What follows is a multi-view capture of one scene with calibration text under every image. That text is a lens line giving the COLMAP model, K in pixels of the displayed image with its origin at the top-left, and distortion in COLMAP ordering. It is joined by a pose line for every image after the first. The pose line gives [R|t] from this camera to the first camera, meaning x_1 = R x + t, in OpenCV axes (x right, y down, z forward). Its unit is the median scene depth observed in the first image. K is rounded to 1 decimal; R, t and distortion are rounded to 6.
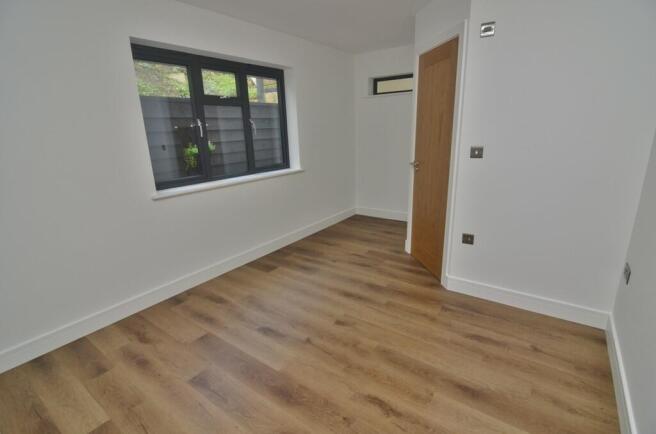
lens RADIAL K [[315.4, 0, 332.1], [0, 315.4, 217.7], [0, 0, 1]] dist [-0.017205, -0.000239]
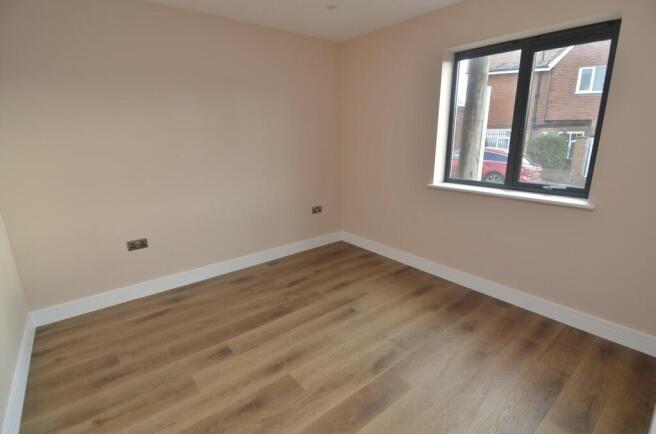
lens RADIAL K [[315.4, 0, 332.1], [0, 315.4, 217.7], [0, 0, 1]] dist [-0.017205, -0.000239]
pose [[-0.234205, 0.284190, -0.929723, 0.561103], [-0.248132, 0.907174, 0.339804, -0.230698], [0.939988, 0.310278, -0.141948, 0.745428]]
